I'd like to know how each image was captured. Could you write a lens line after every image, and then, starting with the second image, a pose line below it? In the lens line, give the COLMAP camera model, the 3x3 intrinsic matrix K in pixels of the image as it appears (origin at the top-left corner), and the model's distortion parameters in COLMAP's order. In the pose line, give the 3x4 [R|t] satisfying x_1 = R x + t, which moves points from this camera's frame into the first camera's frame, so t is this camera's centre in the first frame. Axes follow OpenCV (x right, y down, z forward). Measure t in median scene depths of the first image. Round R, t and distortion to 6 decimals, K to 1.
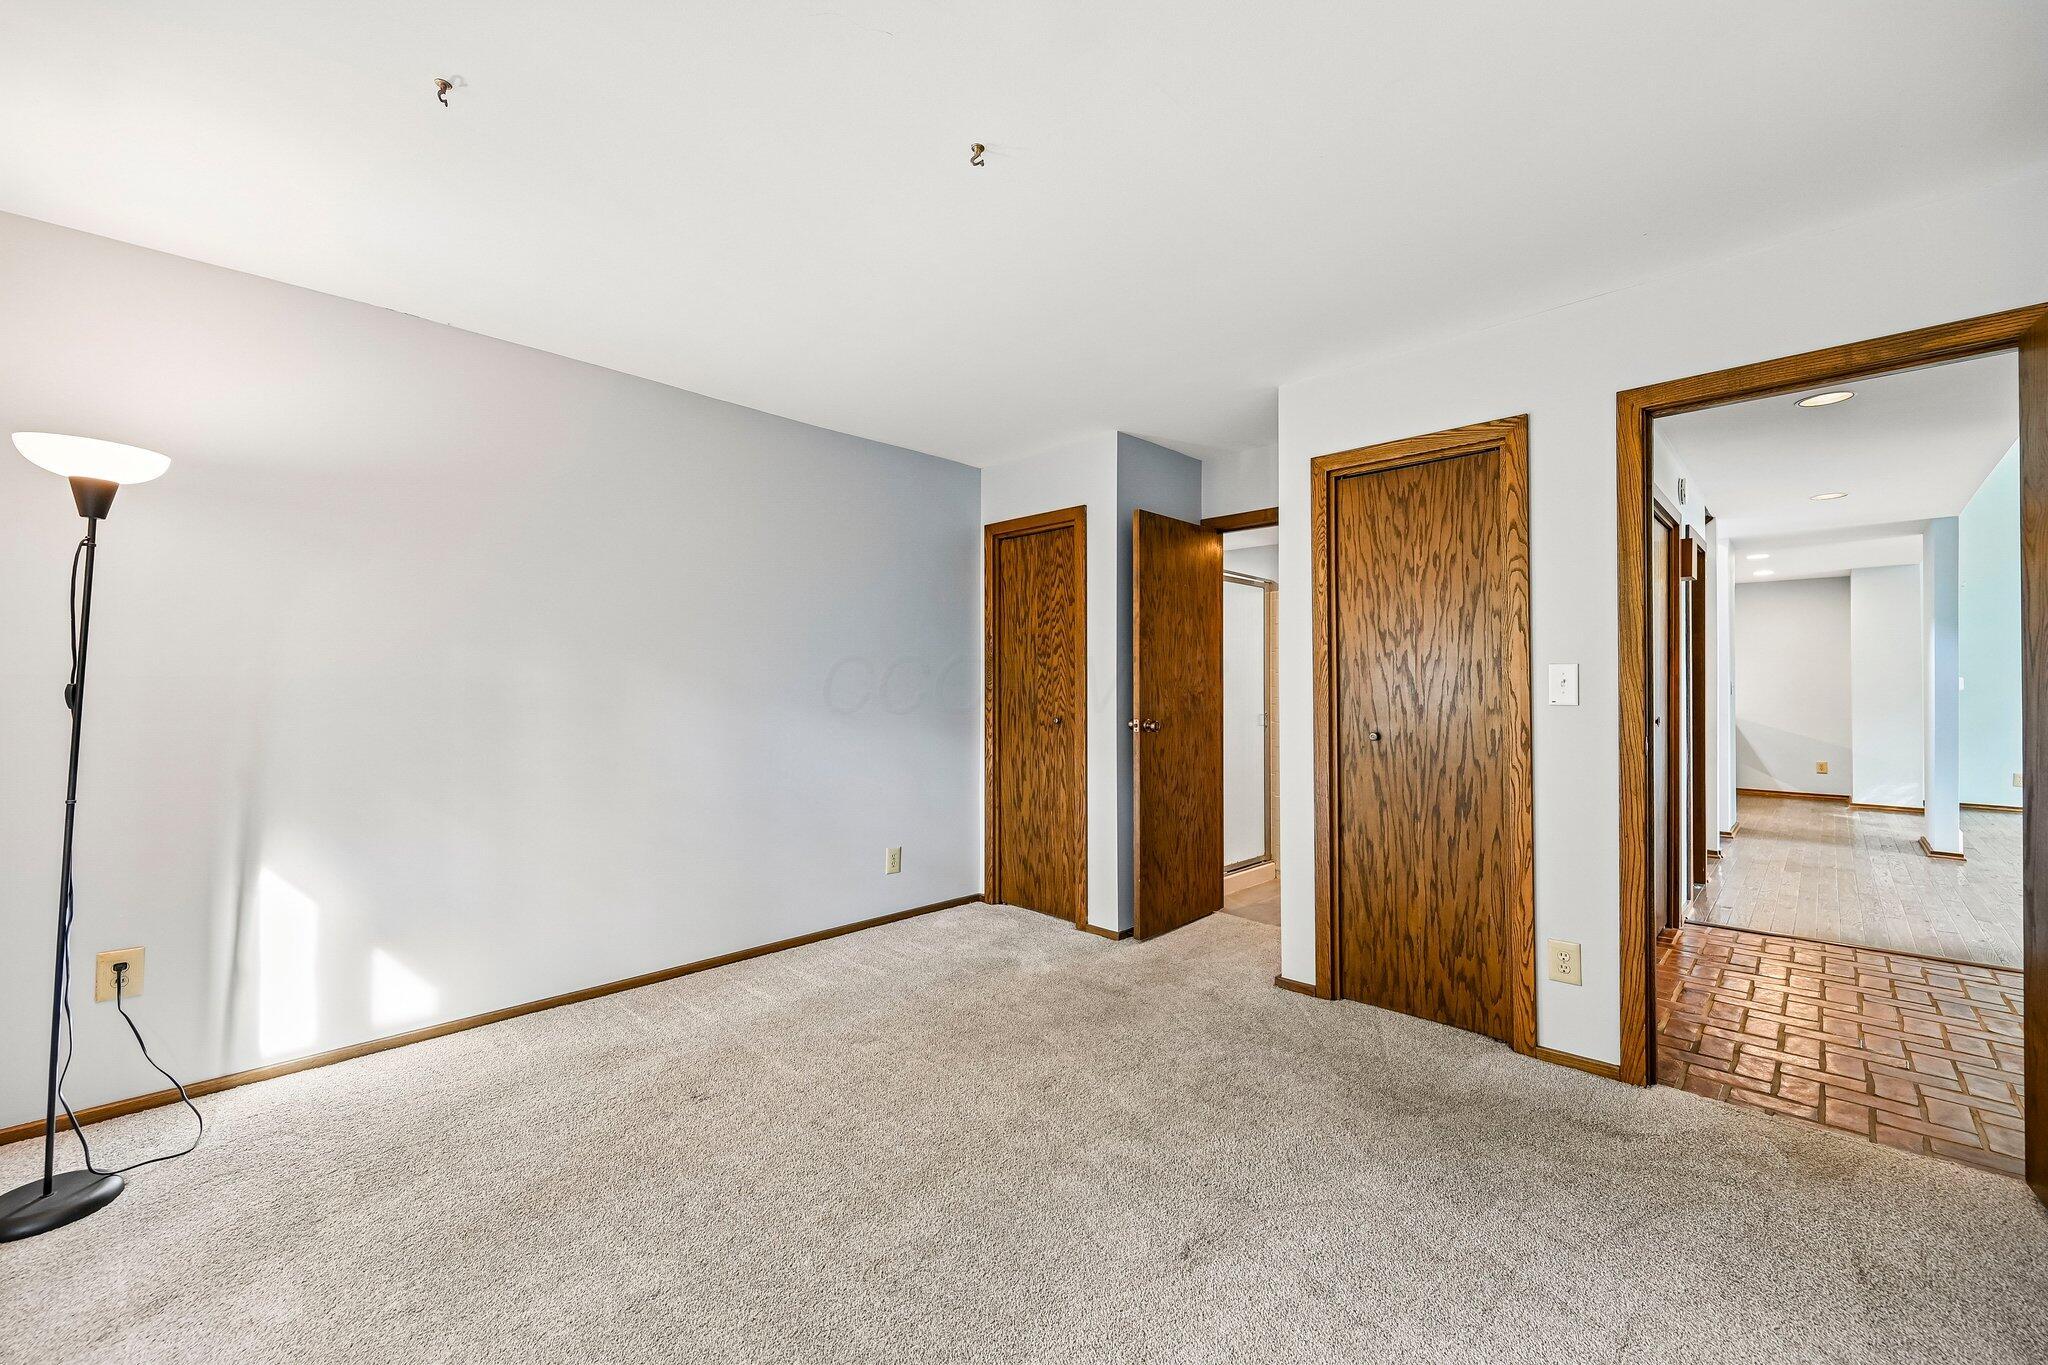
lens RADIAL K [[806.3, 0, 1027.3], [0, 806.3, 690.6], [0, 0, 1]] dist [0.001651, 0.000477]
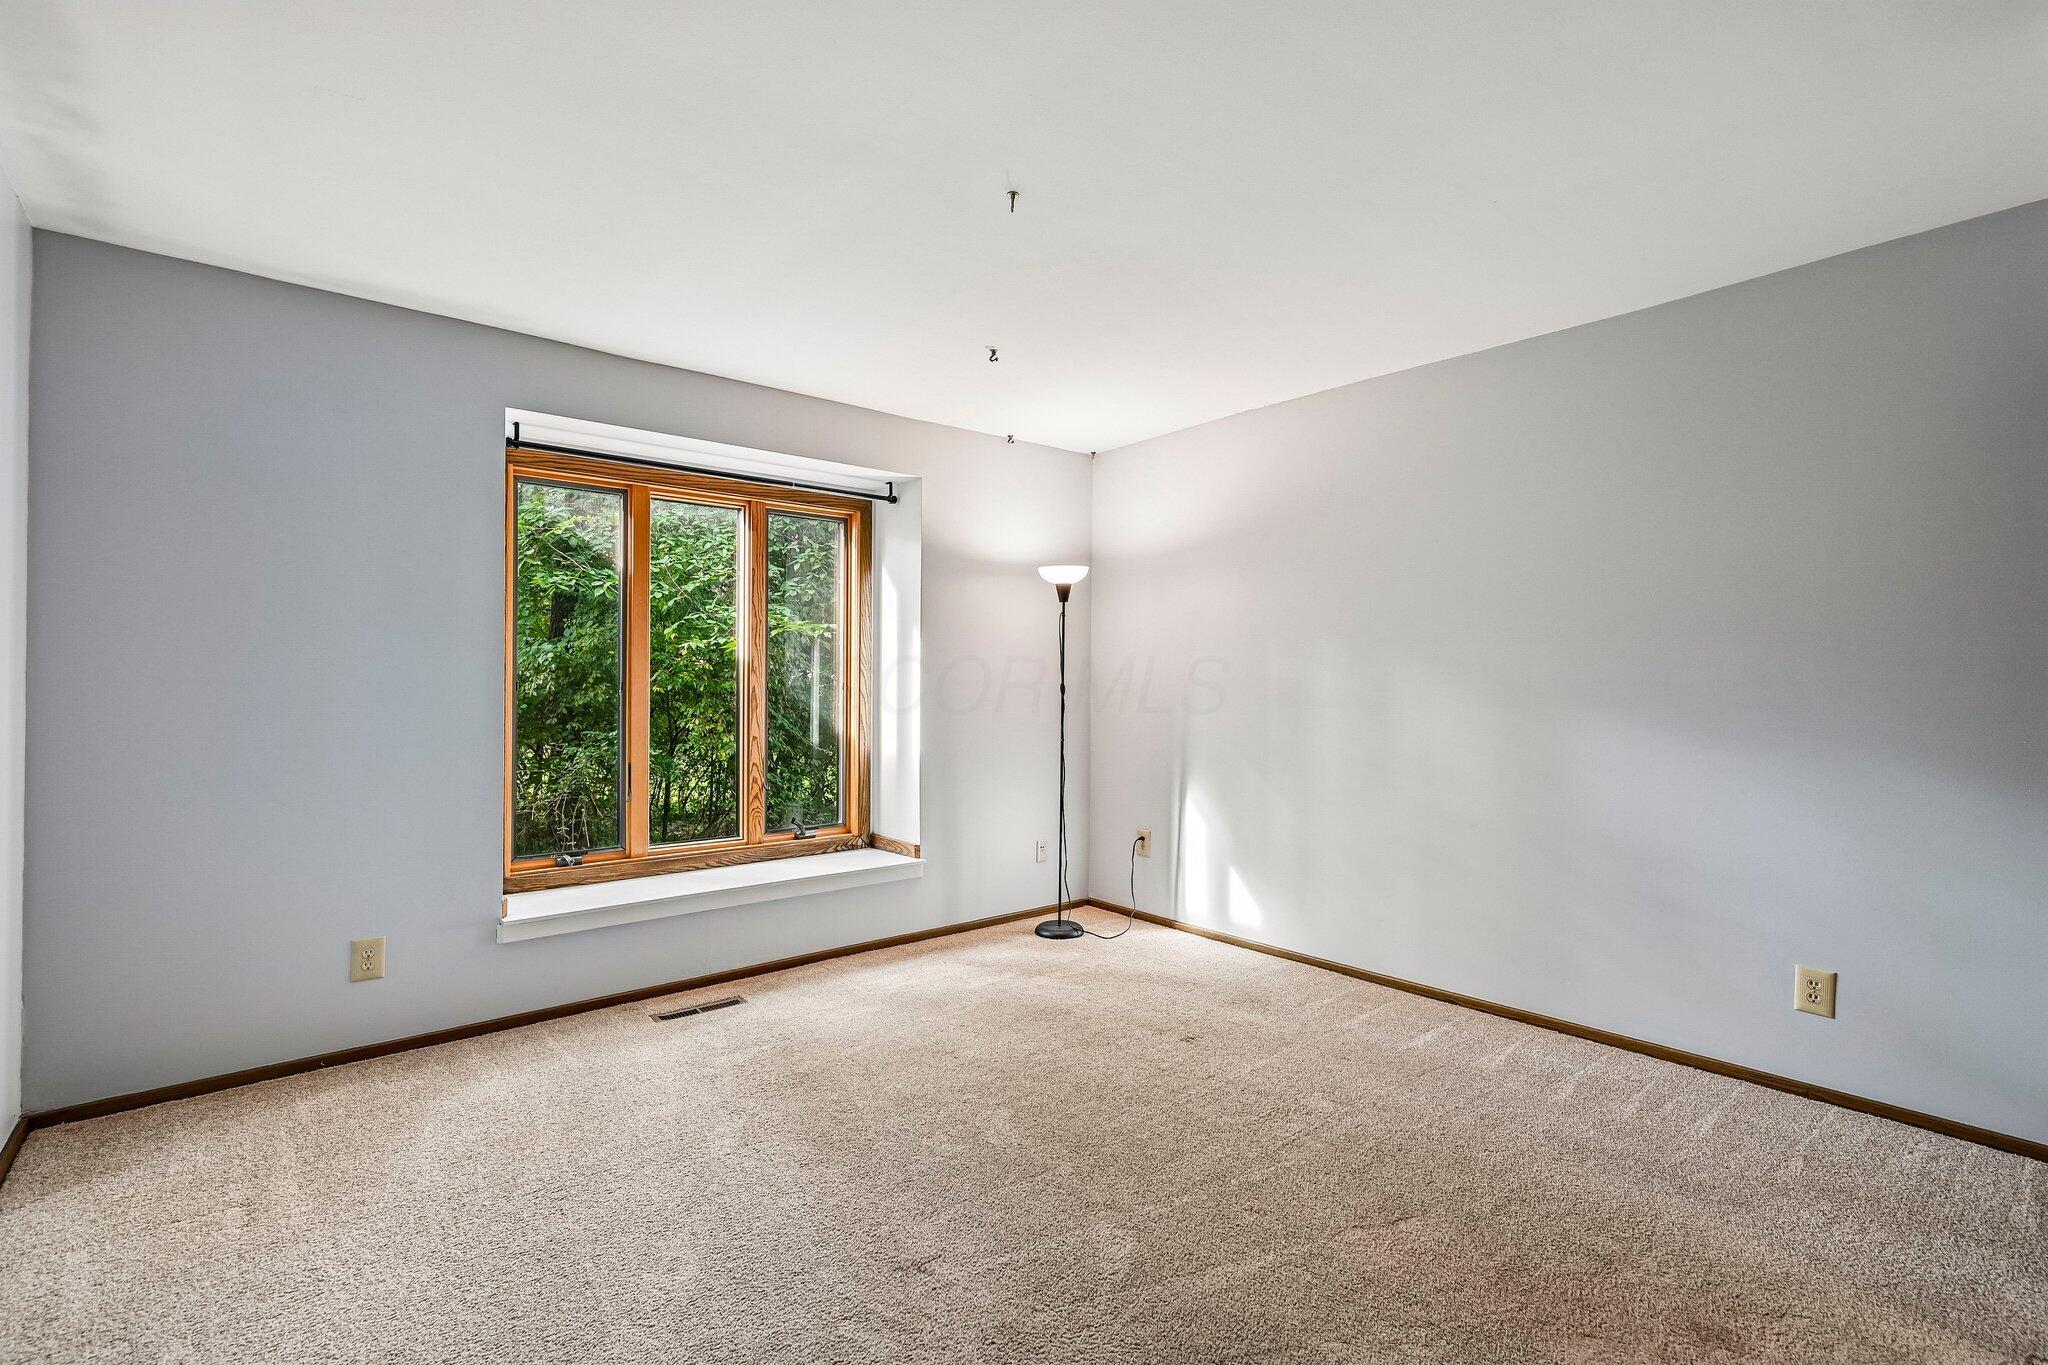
lens RADIAL K [[938.9, 0, 1027.5], [0, 938.9, 675.1], [0, 0, 1]] dist [-0.000722, -0.000150]
pose [[-0.102119, -0.009711, -0.994725, 0.860447], [-0.005564, 0.999942, -0.009191, -0.004545], [0.994757, 0.004596, -0.102167, 0.805500]]
